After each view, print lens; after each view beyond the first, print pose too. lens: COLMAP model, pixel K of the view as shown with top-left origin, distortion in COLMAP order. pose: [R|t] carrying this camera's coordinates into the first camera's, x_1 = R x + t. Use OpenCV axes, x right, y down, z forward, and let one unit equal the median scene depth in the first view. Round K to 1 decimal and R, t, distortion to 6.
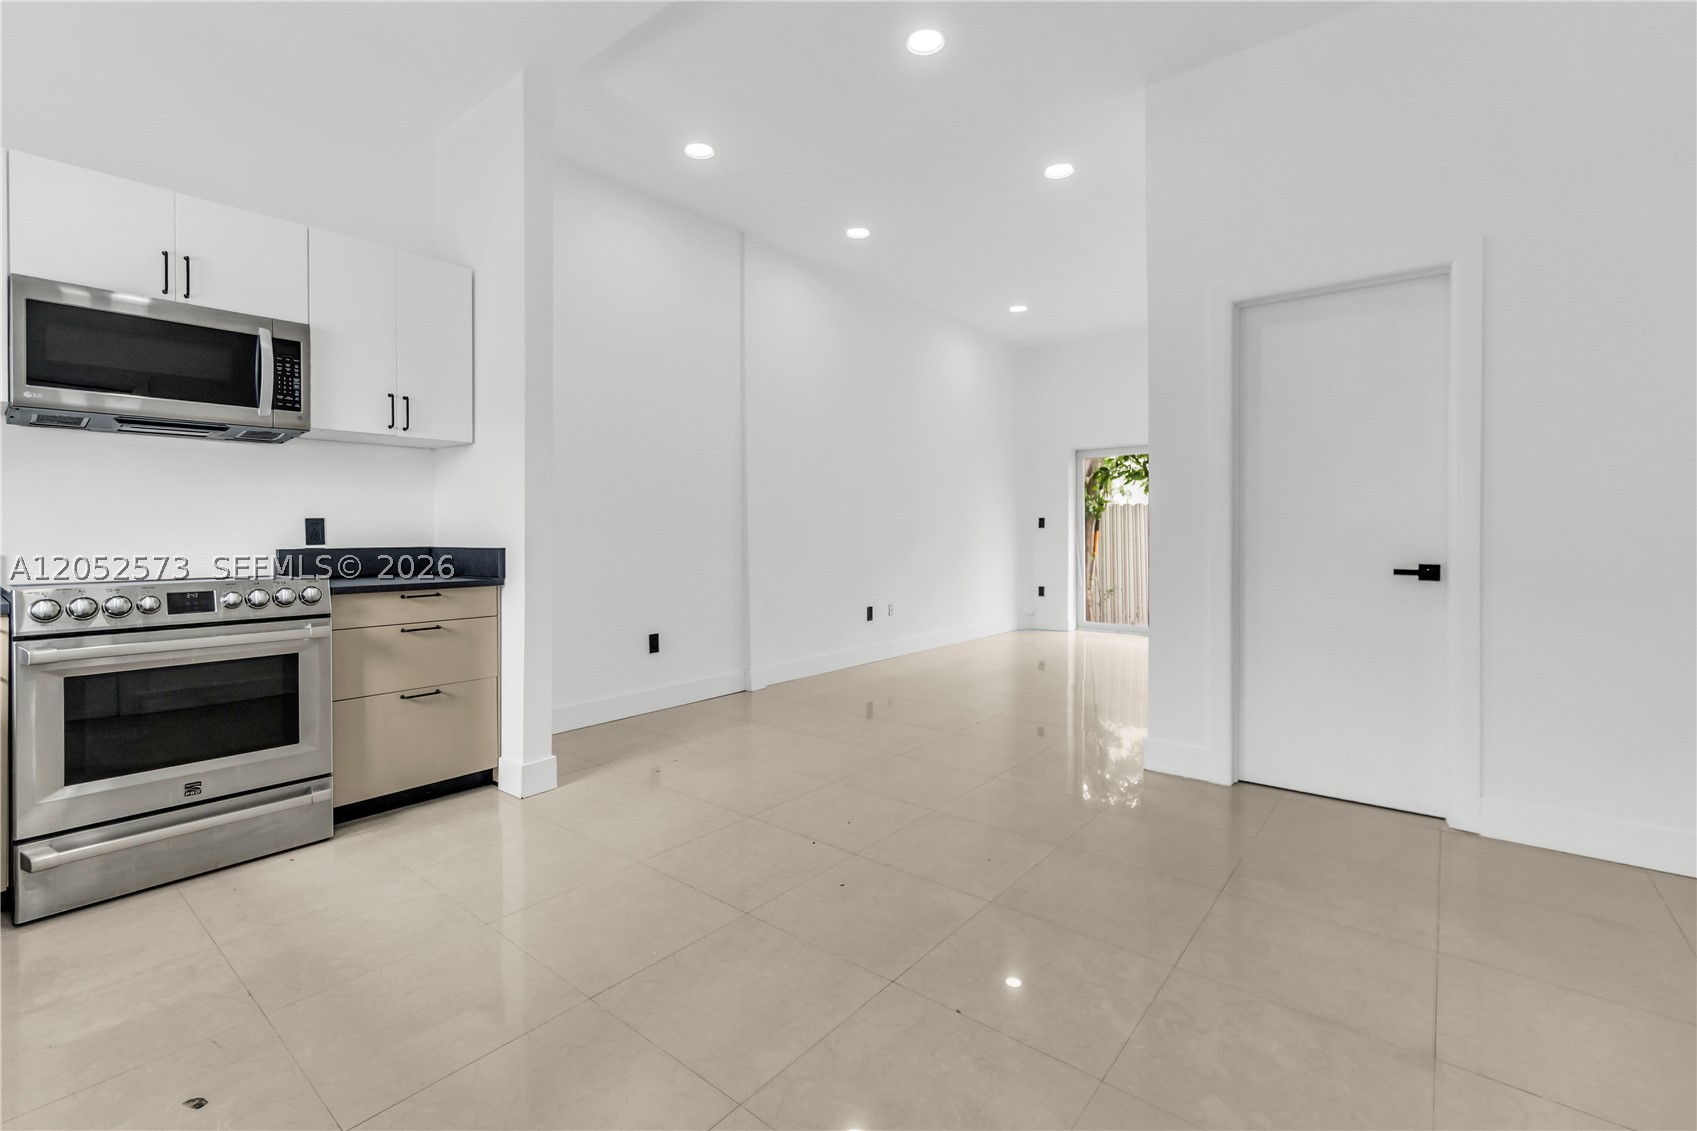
lens RADIAL K [[742.2, 0, 829.7], [0, 742.2, 536.7], [0, 0, 1]] dist [-0.007080, 0.002086]
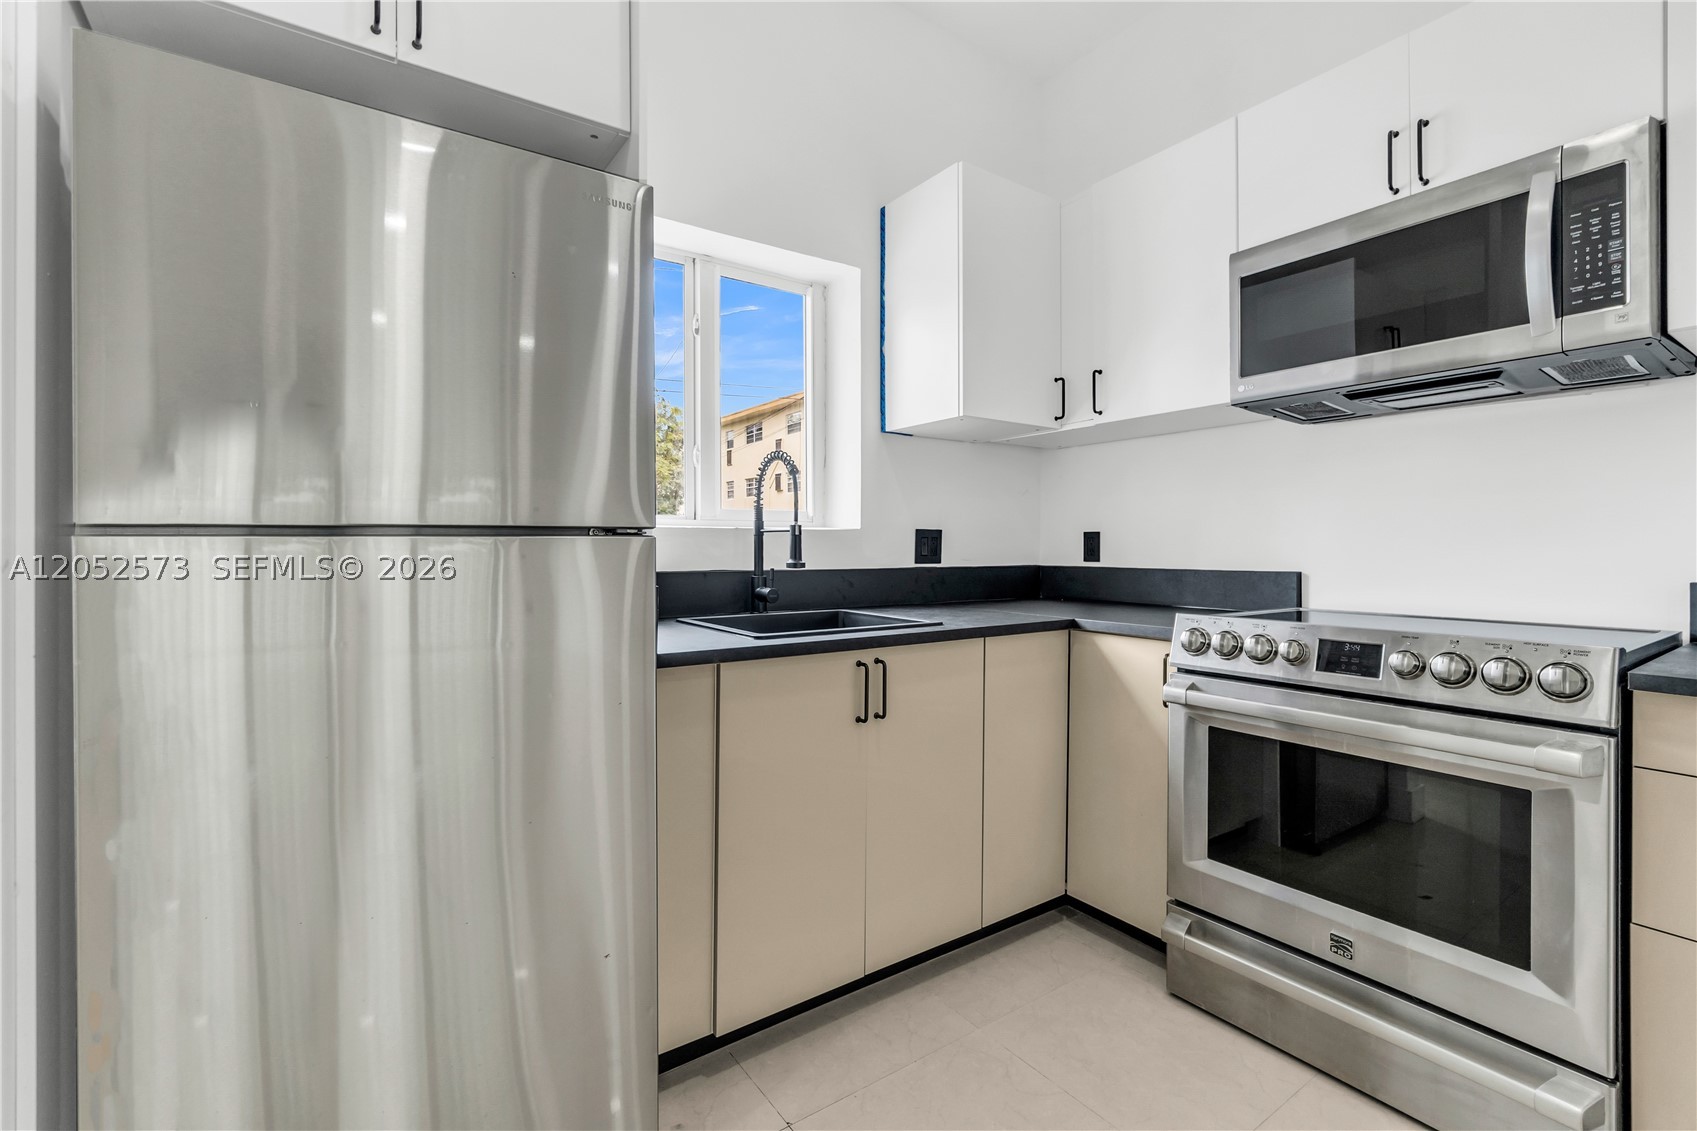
lens RADIAL K [[742.2, 0, 830.9], [0, 742.2, 550.2], [0, 0, 1]] dist [-0.007080, 0.002086]
pose [[-0.270219, 0.006475, -0.962777, -0.088461], [-0.005452, 0.999951, 0.008255, -0.006164], [0.962784, 0.007480, -0.270170, 0.550378]]
